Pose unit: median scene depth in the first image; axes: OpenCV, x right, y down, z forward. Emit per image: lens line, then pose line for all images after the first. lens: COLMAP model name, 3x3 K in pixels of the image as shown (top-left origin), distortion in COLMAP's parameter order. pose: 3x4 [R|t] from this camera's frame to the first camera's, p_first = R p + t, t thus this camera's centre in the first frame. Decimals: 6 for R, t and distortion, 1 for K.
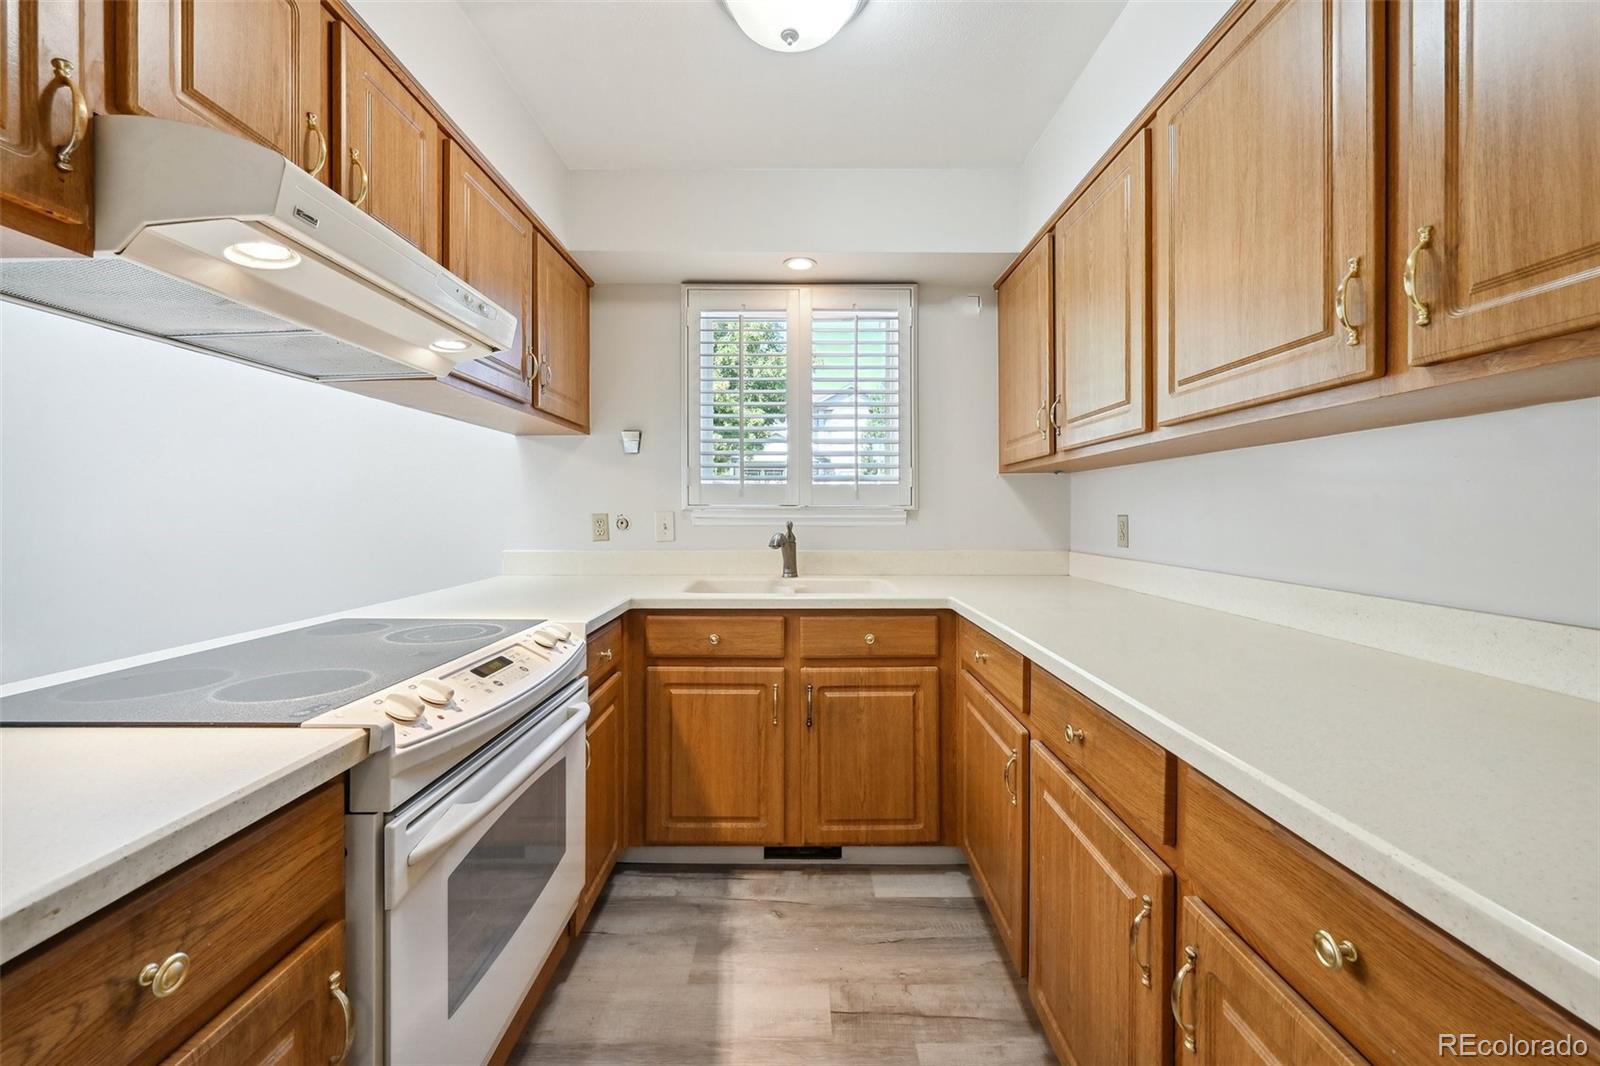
lens RADIAL K [[638.5, 0, 800.3], [0, 638.5, 516.6], [0, 0, 1]] dist [-0.001704, 0.000885]
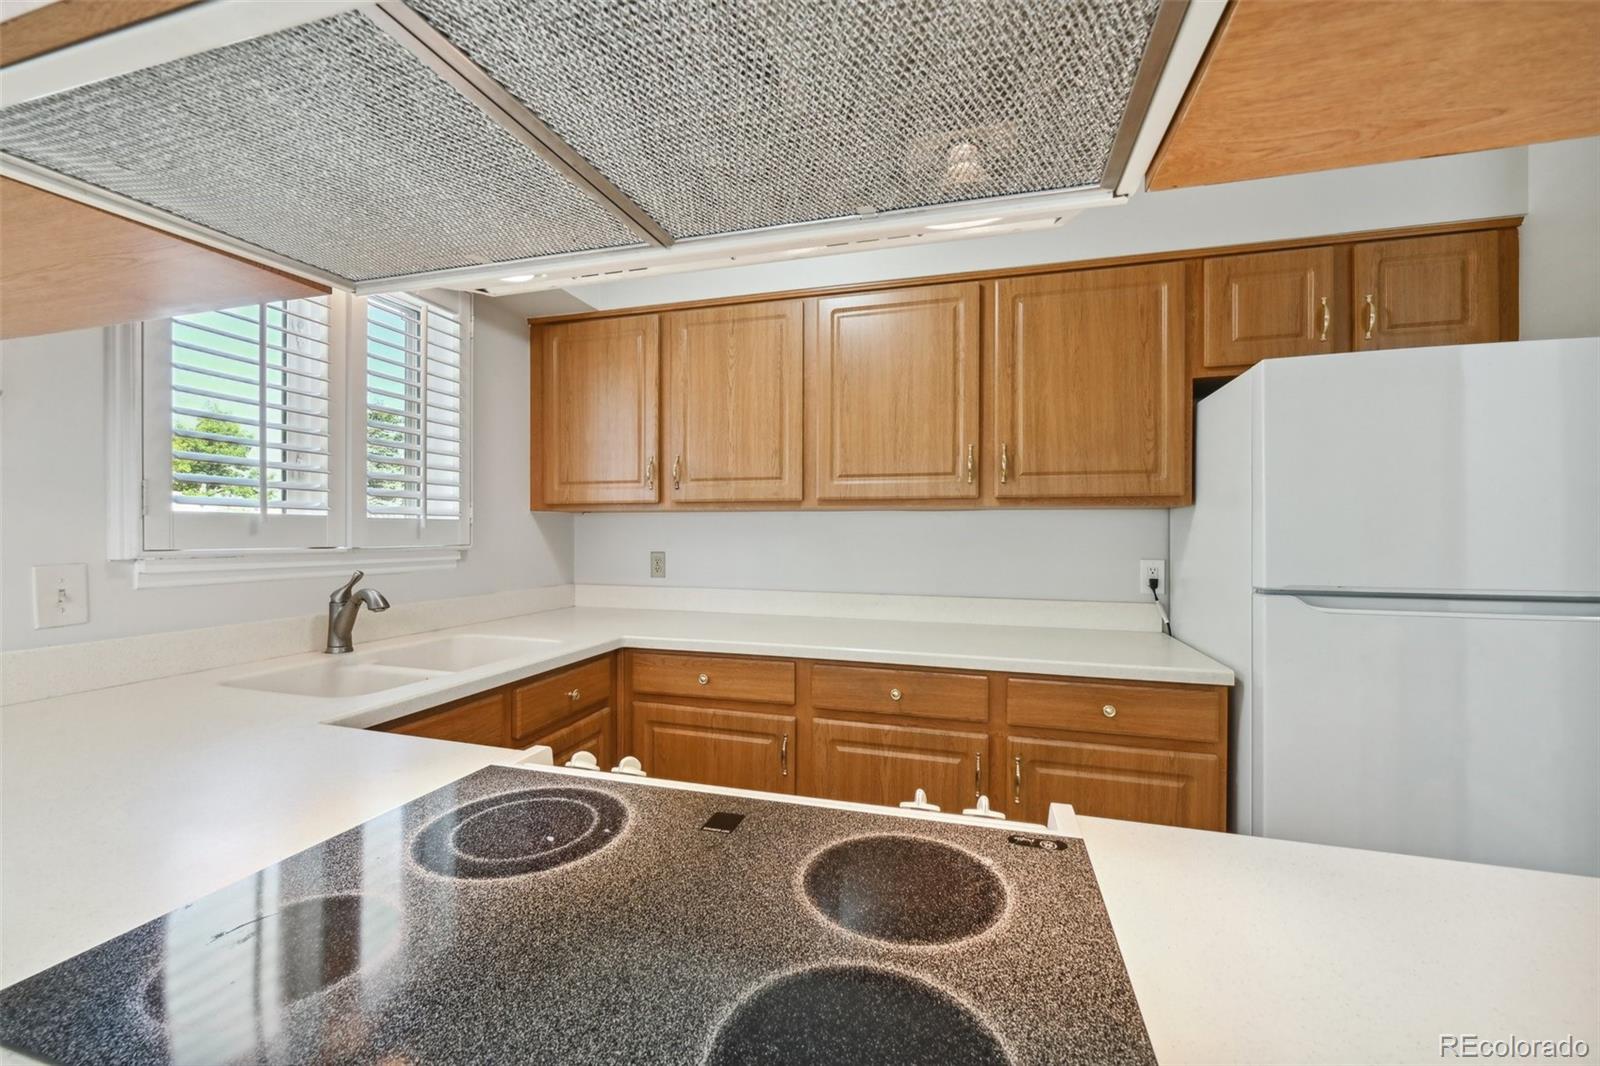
lens RADIAL K [[638.5, 0, 798.6], [0, 638.5, 534.8], [0, 0, 1]] dist [-0.001704, 0.000885]
pose [[0.277291, 0.000788, 0.960786, -0.618960], [0.004049, 0.999990, -0.001989, -0.031637], [-0.960777, 0.004442, 0.277285, 0.388961]]
